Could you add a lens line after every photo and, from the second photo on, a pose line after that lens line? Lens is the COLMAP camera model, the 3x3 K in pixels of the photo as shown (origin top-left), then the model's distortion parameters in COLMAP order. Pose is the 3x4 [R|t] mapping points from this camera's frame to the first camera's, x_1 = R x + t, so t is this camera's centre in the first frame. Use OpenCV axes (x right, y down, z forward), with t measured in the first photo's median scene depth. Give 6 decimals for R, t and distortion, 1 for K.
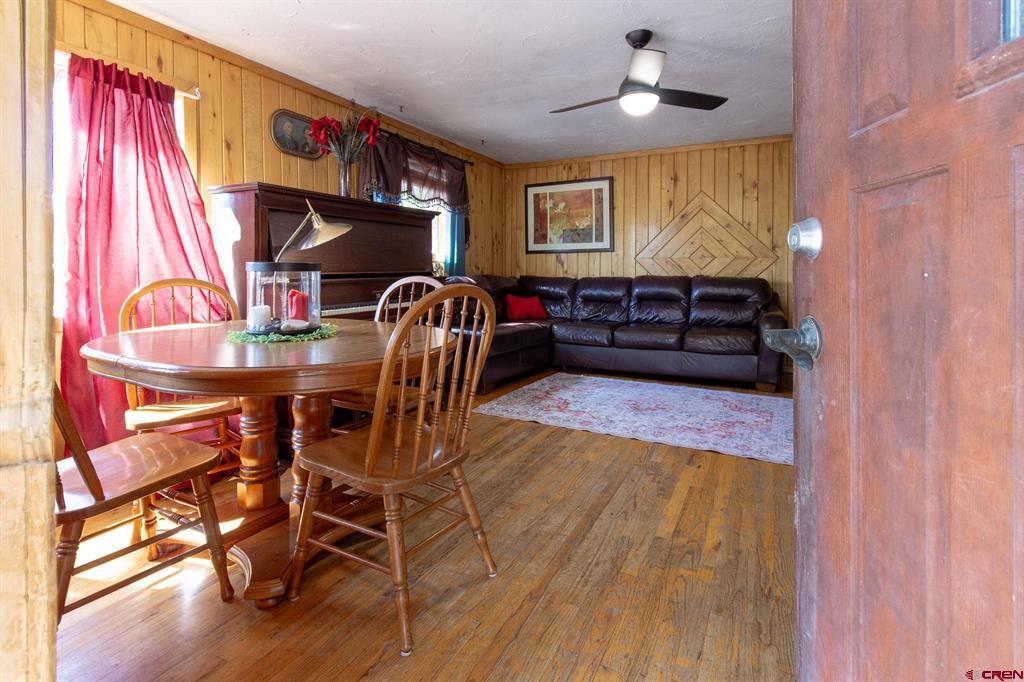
lens RADIAL K [[560.4, 0, 542.7], [0, 560.4, 286.4], [0, 0, 1]] dist [0.026592, 0.000084]
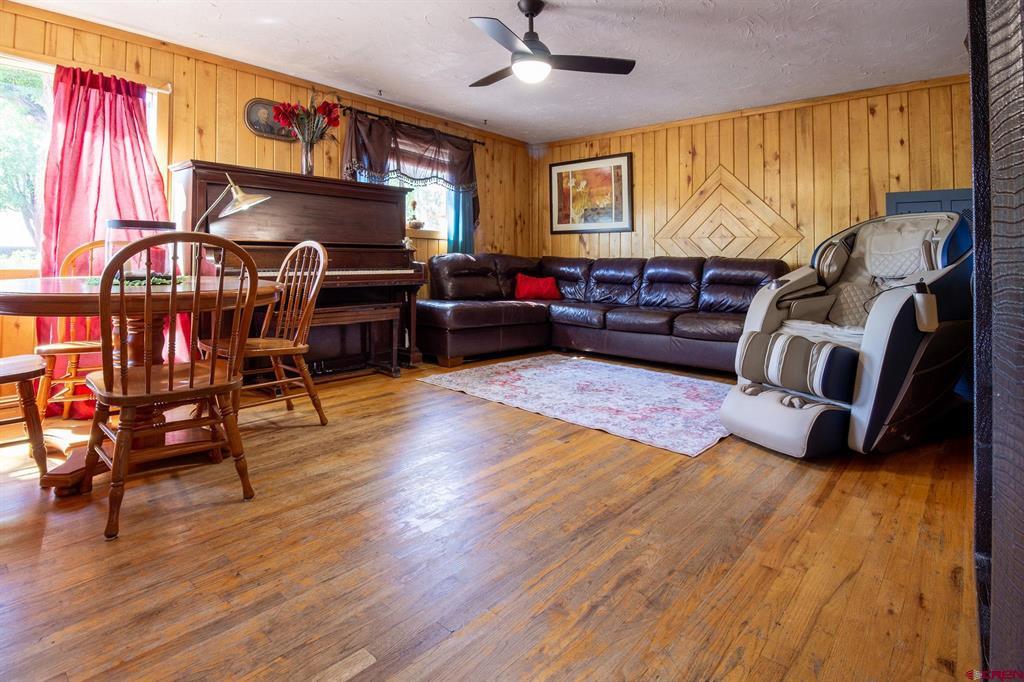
lens RADIAL K [[591.8, 0, 586.8], [0, 591.8, 269.2], [0, 0, 1]] dist [0.000151, -0.018047]
pose [[0.970215, 0.014855, -0.241791, 0.311454], [-0.020963, 0.999522, -0.022705, 0.027899], [0.241338, 0.027097, 0.970063, 0.012689]]
